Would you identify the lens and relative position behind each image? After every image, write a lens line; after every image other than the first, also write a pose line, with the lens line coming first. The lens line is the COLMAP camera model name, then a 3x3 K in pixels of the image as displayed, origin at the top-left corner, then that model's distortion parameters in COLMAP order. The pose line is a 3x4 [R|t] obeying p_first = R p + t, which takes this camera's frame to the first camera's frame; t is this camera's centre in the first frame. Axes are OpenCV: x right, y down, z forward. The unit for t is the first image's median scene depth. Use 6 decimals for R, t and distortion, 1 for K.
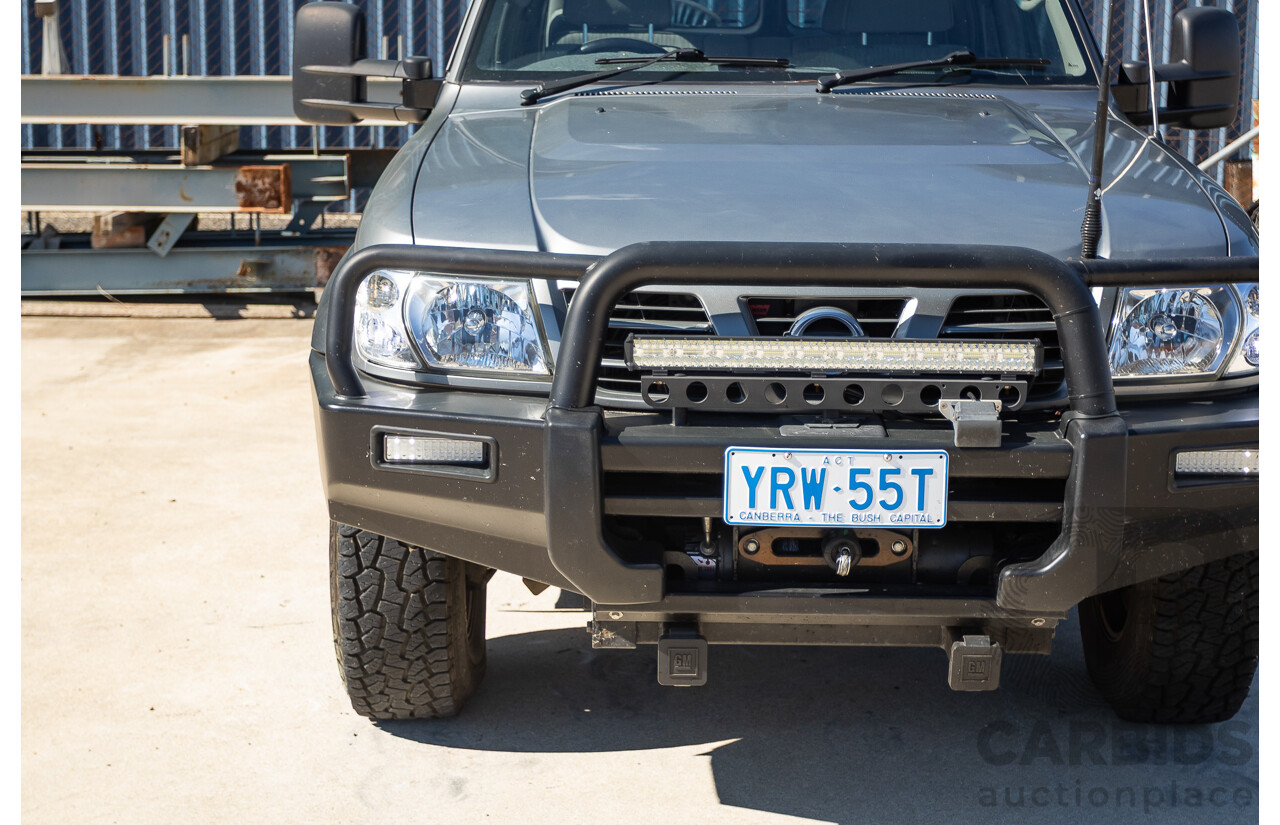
lens RADIAL K [[2121.6, 0, 638.5], [0, 2121.6, 390.3], [0, 0, 1]] dist [-0.033253, 0.091510]
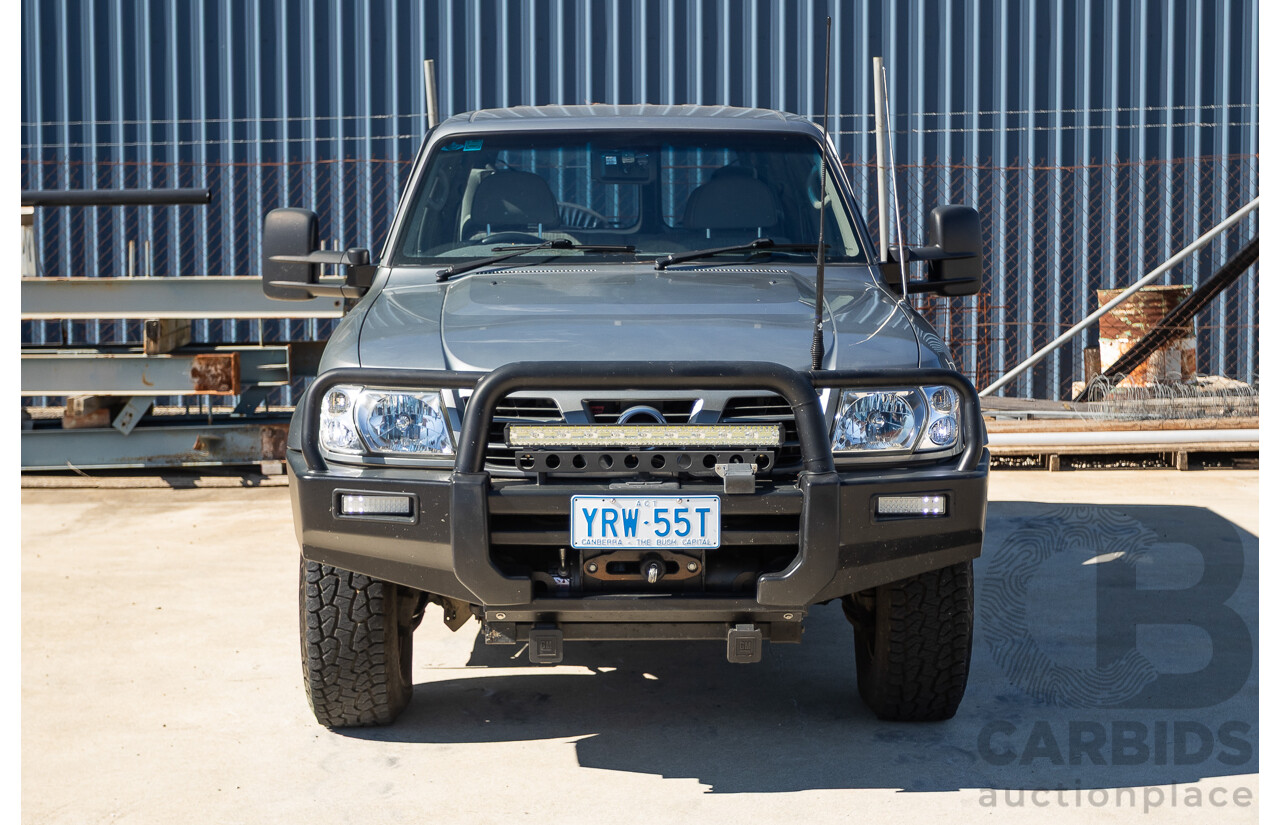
lens RADIAL K [[2219.1, 0, 622.3], [0, 2219.1, 394.6], [0, 0, 1]] dist [-0.015504, -0.010367]
pose [[0.999664, -0.012388, 0.022754, 0.039820], [0.014592, 0.994940, -0.099403, 0.105505], [-0.021407, 0.099702, 0.994787, -0.534066]]
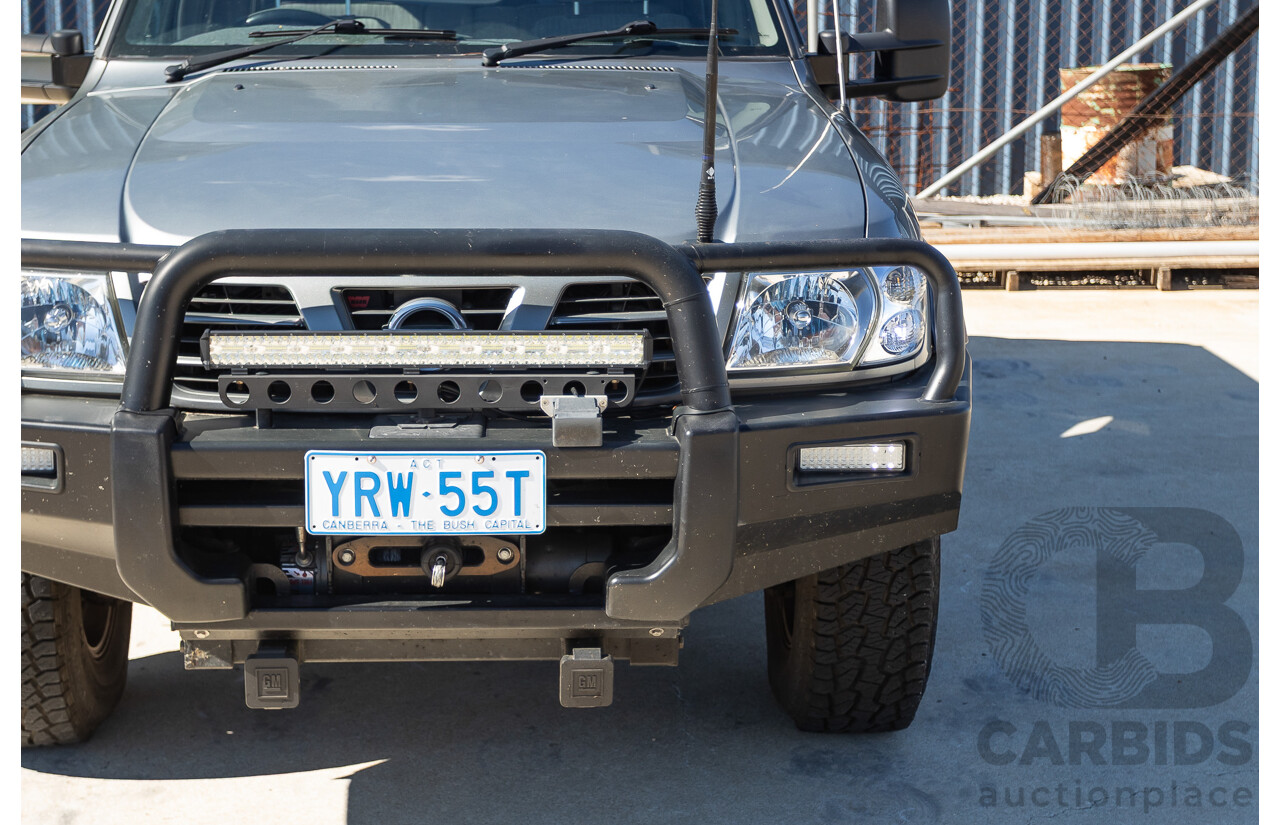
lens RADIAL K [[2219.1, 0, 622.3], [0, 2219.1, 394.6], [0, 0, 1]] dist [-0.015504, -0.010367]
pose [[0.998401, -0.015114, 0.054476, 0.119725], [0.014682, 0.999858, 0.008328, -0.003712], [-0.054595, -0.007515, 0.998480, 0.023766]]
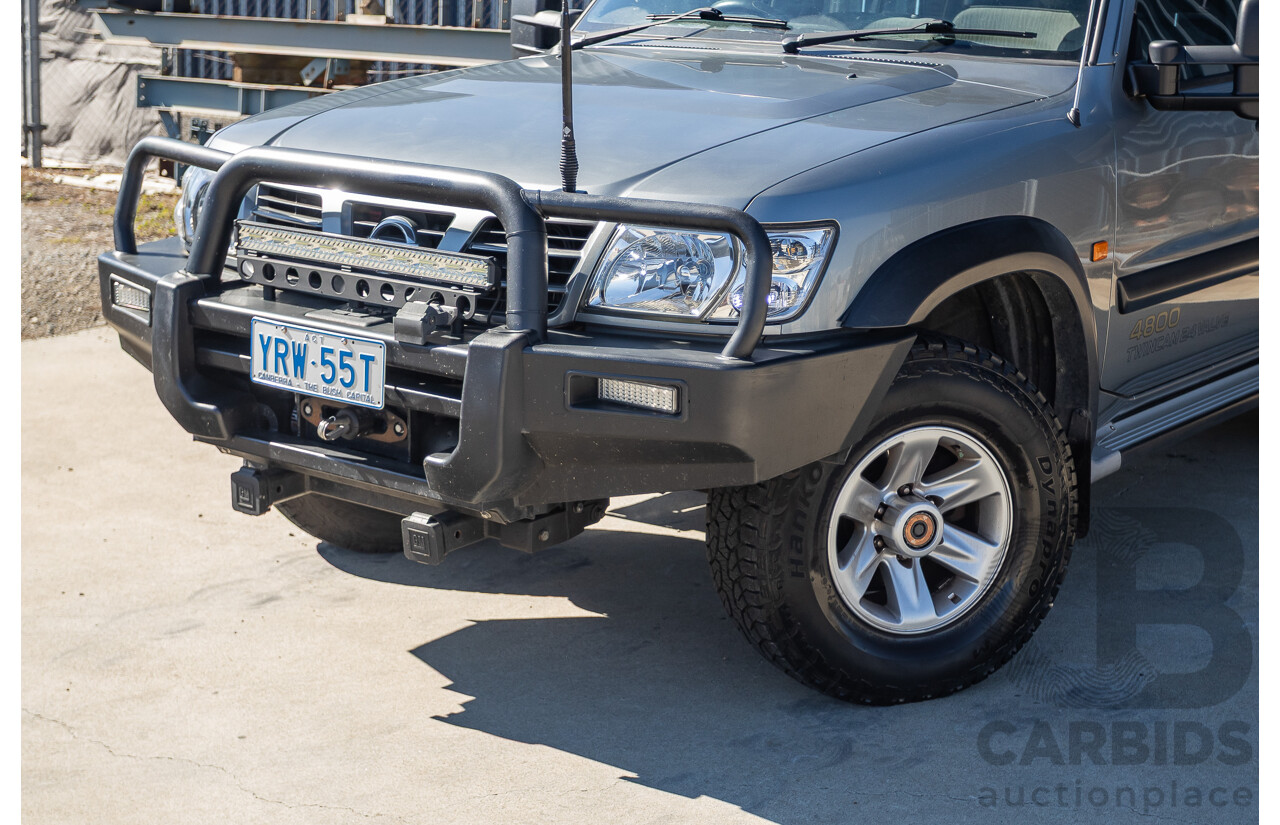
lens RADIAL K [[2121.6, 0, 638.5], [0, 2121.6, 390.3], [0, 0, 1]] dist [-0.033253, 0.091510]
pose [[0.811689, 0.137166, -0.567756, 0.855840], [-0.136512, 0.989664, 0.043932, -0.013959], [0.567913, 0.041846, 0.822024, 0.129908]]
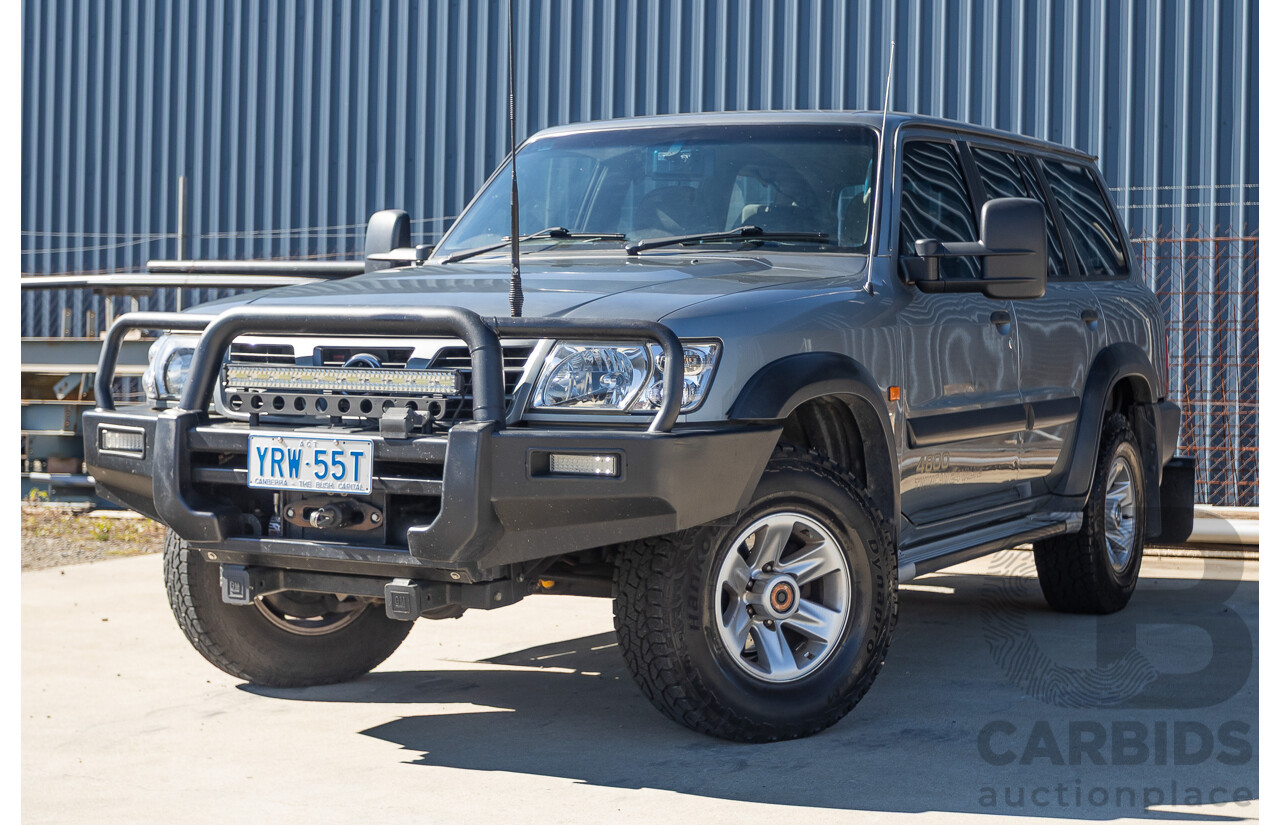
lens RADIAL K [[2121.6, 0, 638.5], [0, 2121.6, 390.3], [0, 0, 1]] dist [-0.033253, 0.091510]
pose [[0.898050, 0.017651, -0.439539, 0.882213], [-0.093963, 0.983831, -0.152472, 0.185861], [0.429741, 0.178228, 0.885188, -0.187883]]
